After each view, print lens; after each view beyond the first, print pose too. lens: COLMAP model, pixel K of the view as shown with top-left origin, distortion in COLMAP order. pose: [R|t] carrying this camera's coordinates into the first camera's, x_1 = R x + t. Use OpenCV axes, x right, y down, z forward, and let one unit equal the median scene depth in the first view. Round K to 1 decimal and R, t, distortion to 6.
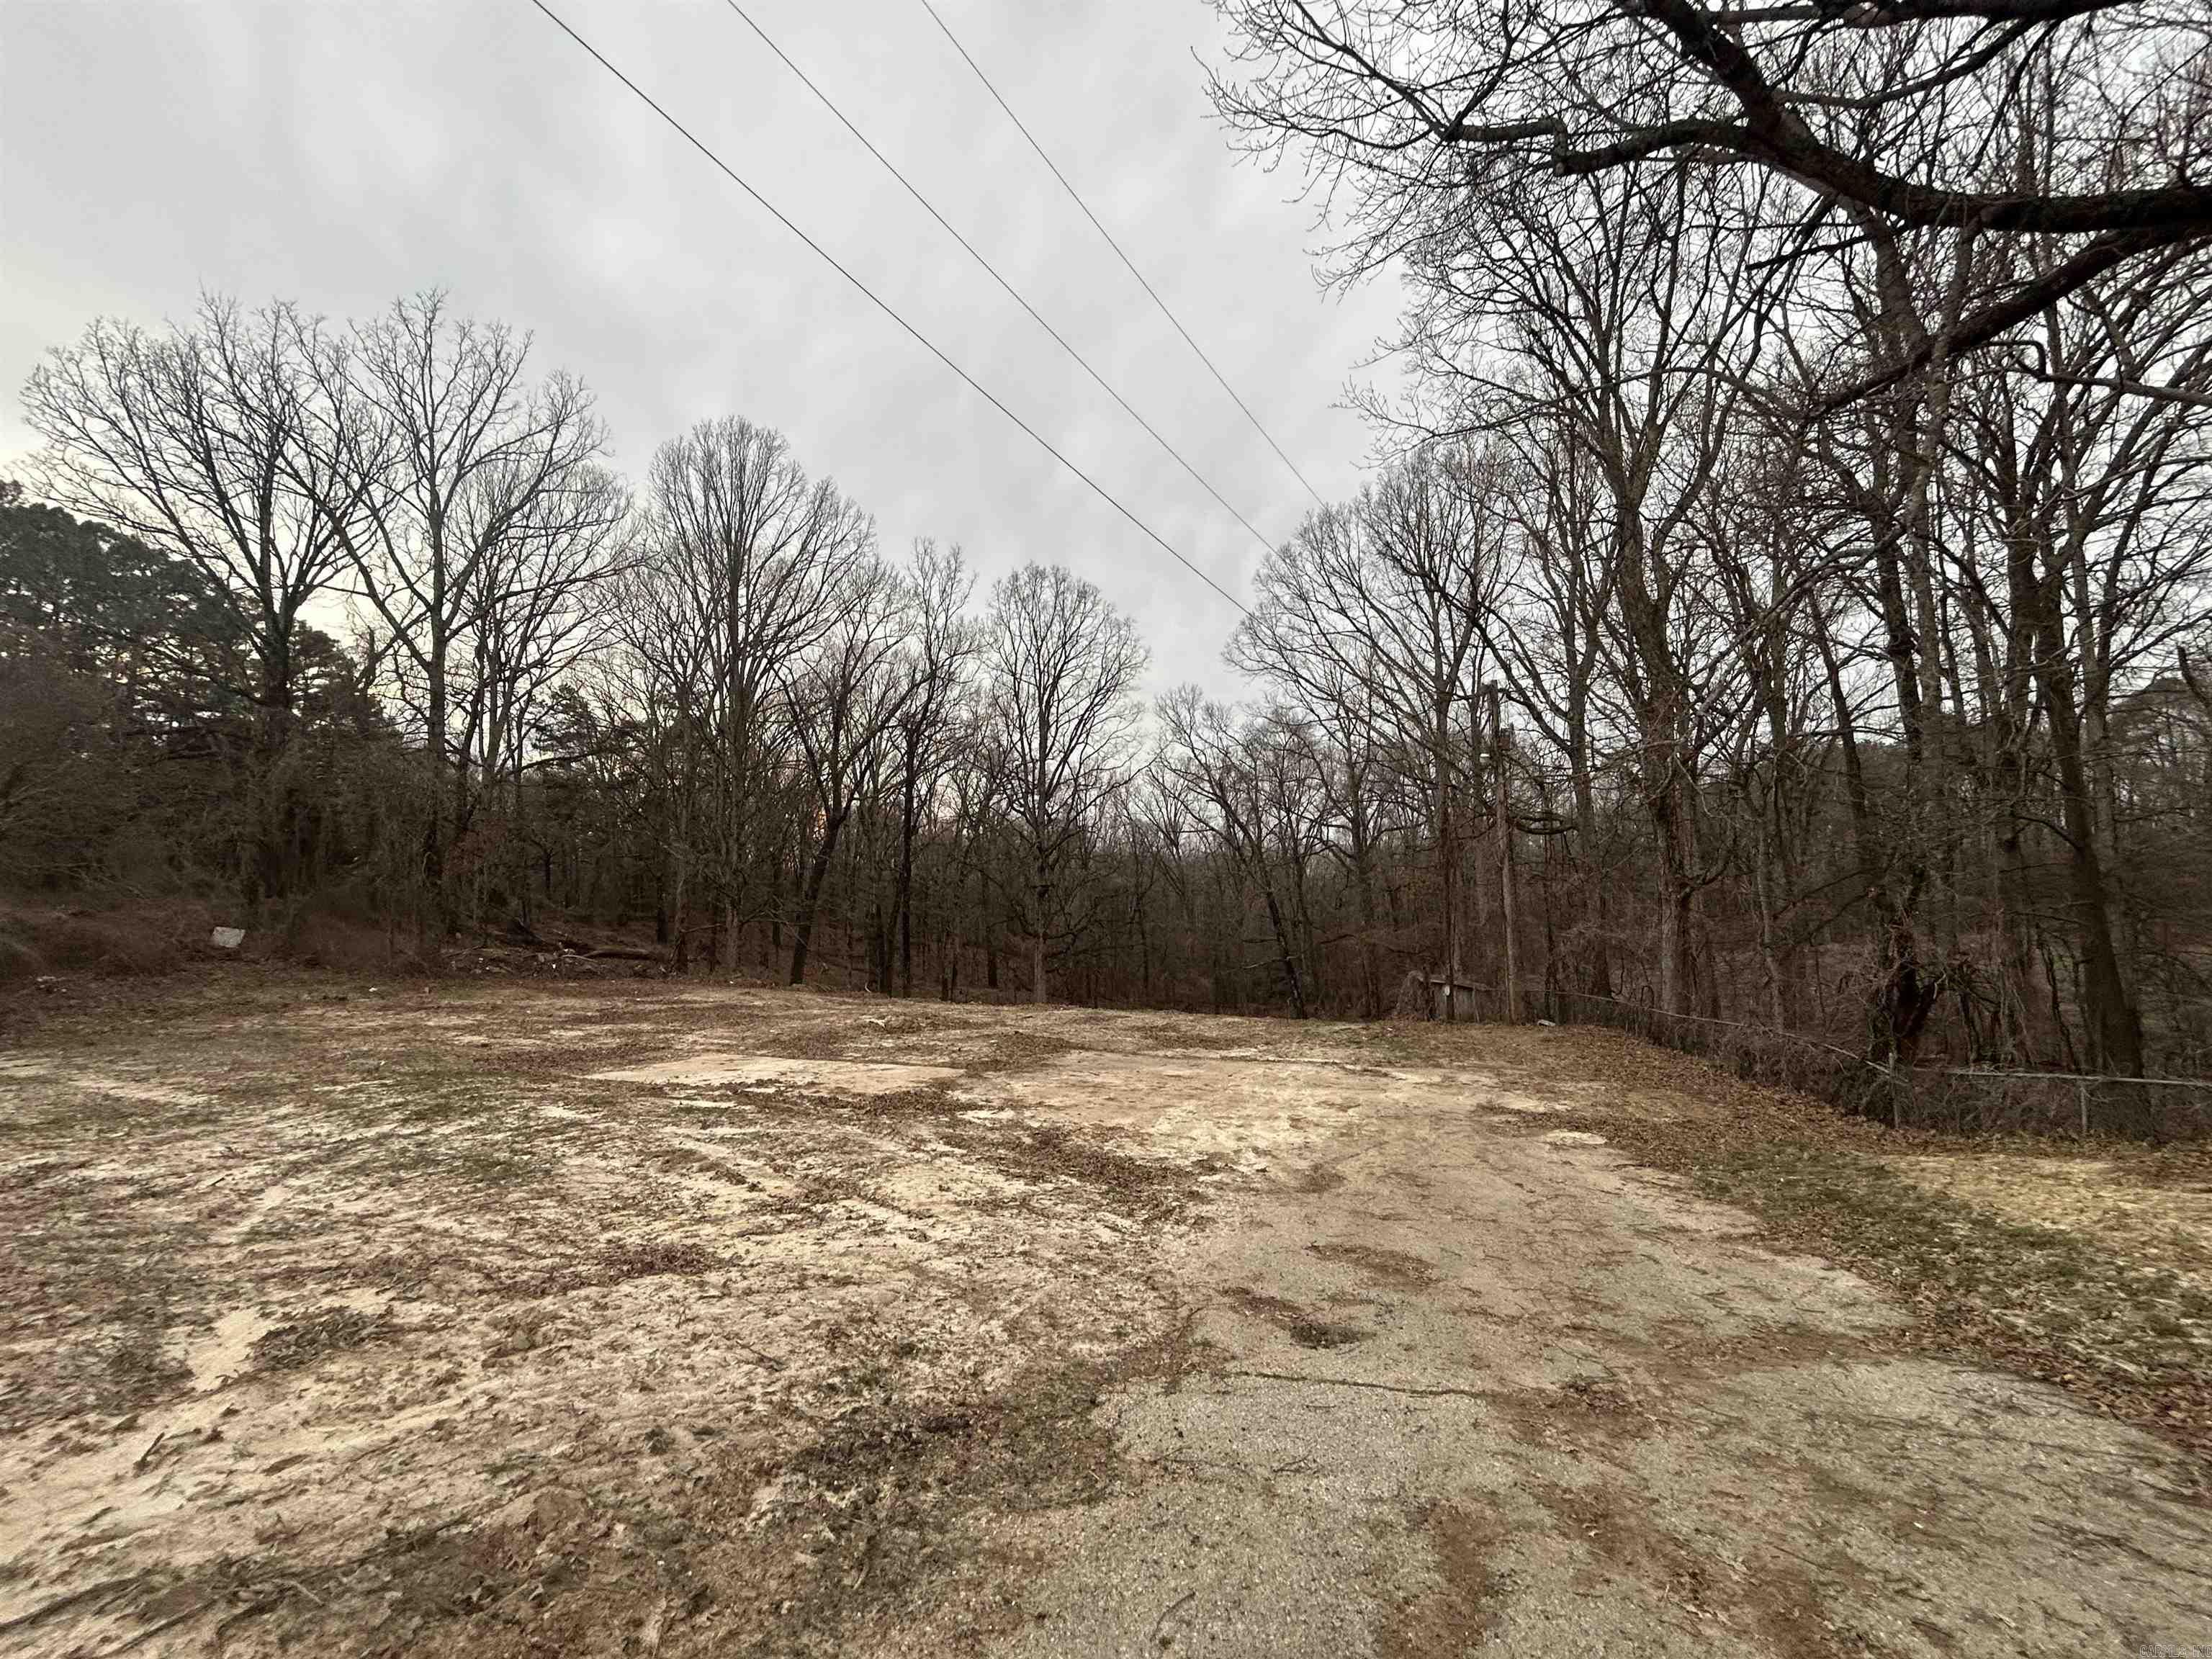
lens RADIAL K [[893.2, 0, 1106.9], [0, 893.2, 824.3], [0, 0, 1]] dist [-0.001325, 0.000910]
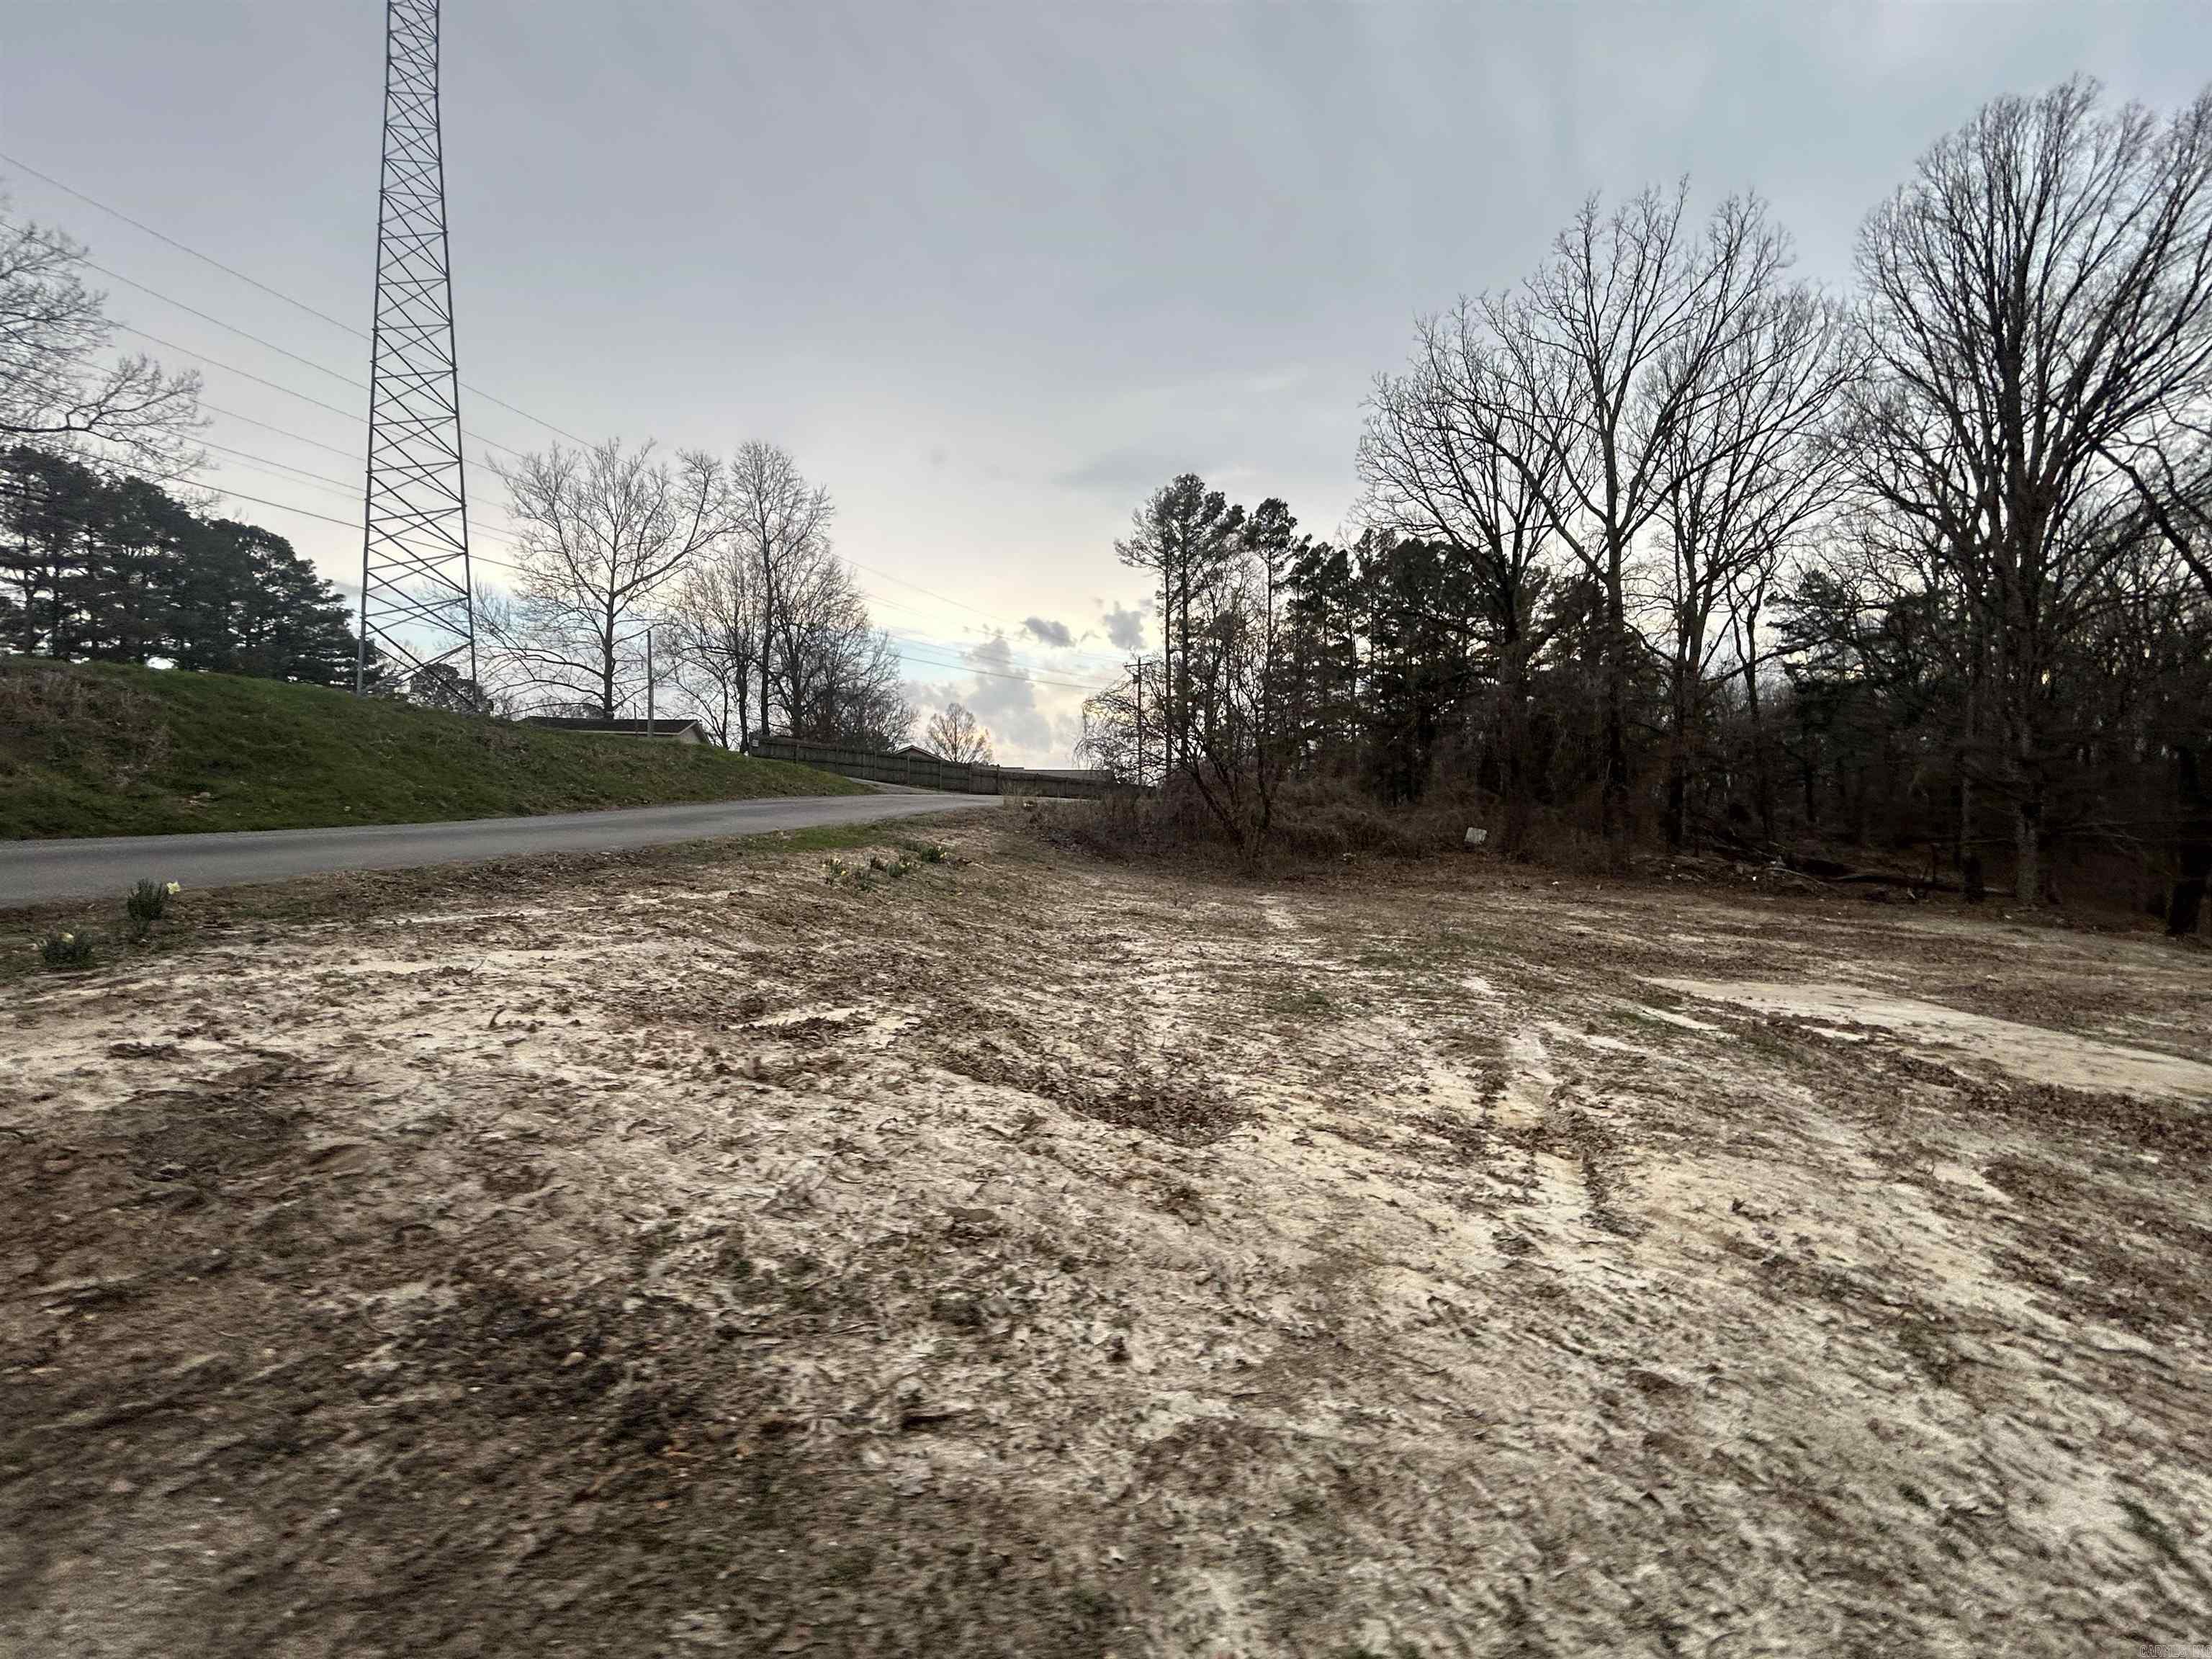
lens RADIAL K [[893.2, 0, 1109.3], [0, 893.2, 825.3], [0, 0, 1]] dist [-0.001325, 0.000910]
pose [[0.301683, 0.004409, -0.953398, 0.051195], [0.073847, 0.996877, 0.027977, 0.039346], [0.950544, -0.078845, 0.300415, 0.139572]]
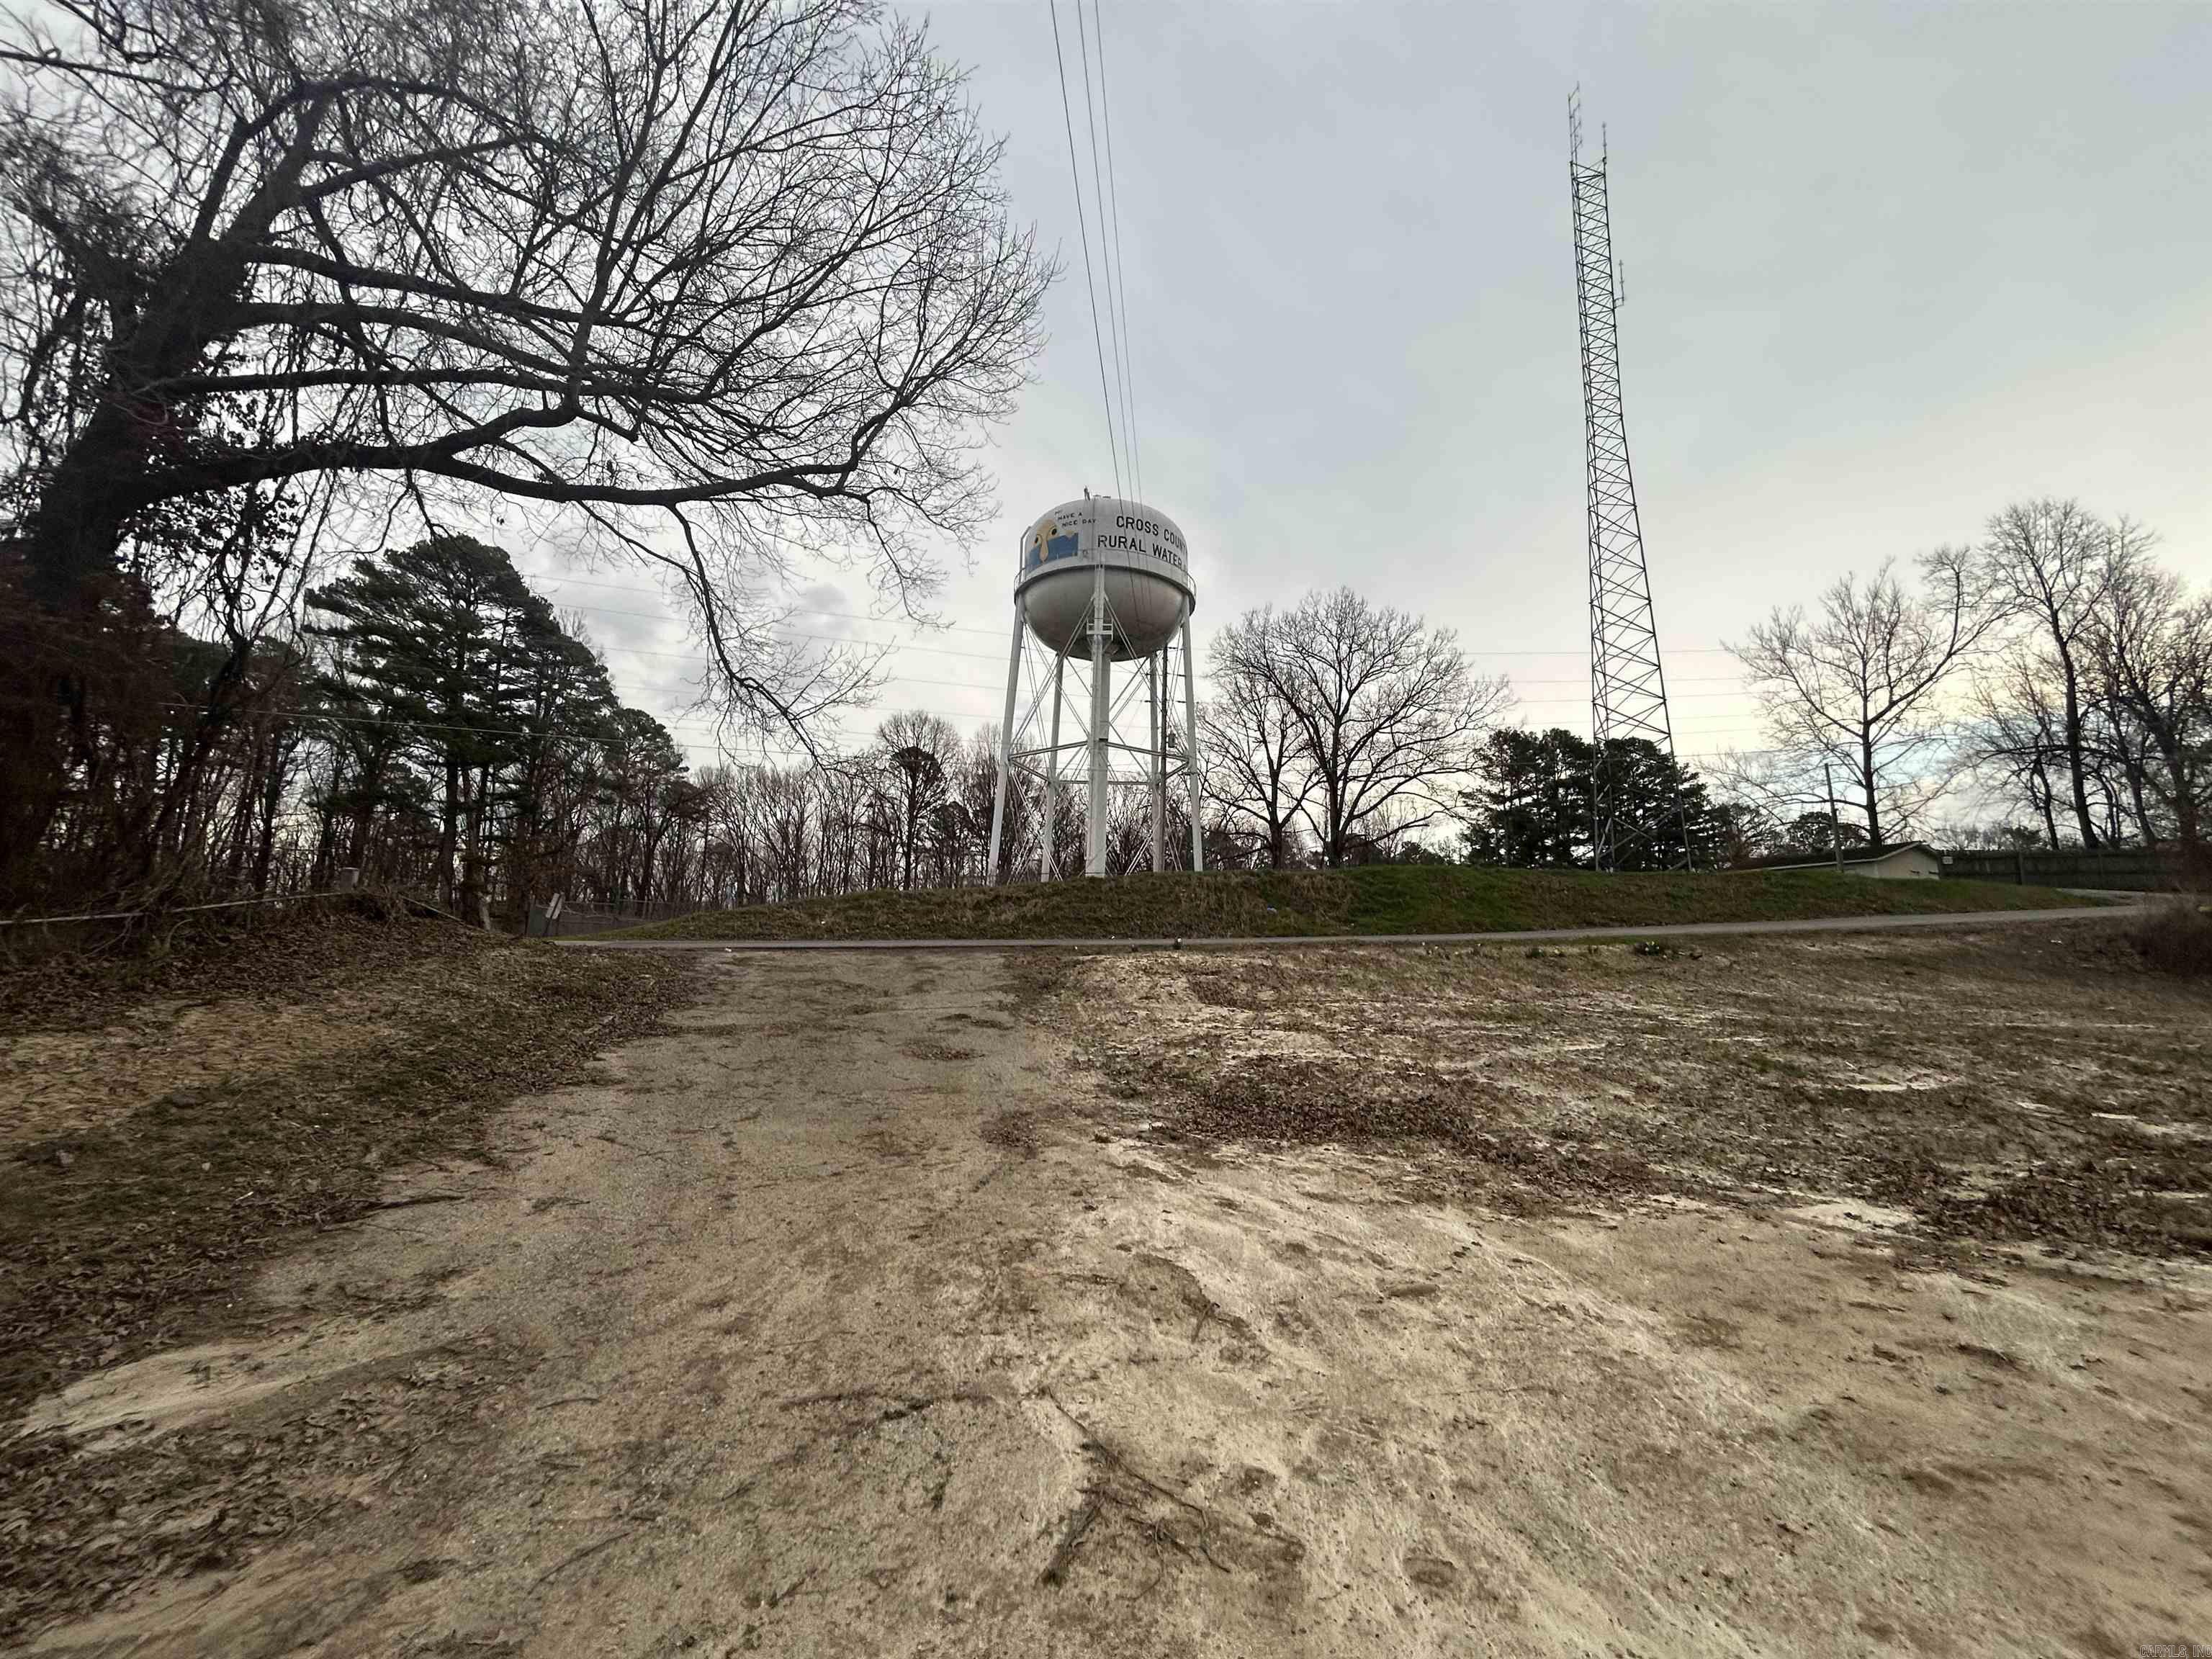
lens RADIAL K [[893.2, 0, 1106.2], [0, 893.2, 825.9], [0, 0, 1]] dist [-0.001325, 0.000910]
pose [[-0.884846, -0.079671, -0.459021, 0.177644], [0.027858, 0.974458, -0.222835, 0.108520], [0.465050, -0.209962, -0.860026, 0.571793]]
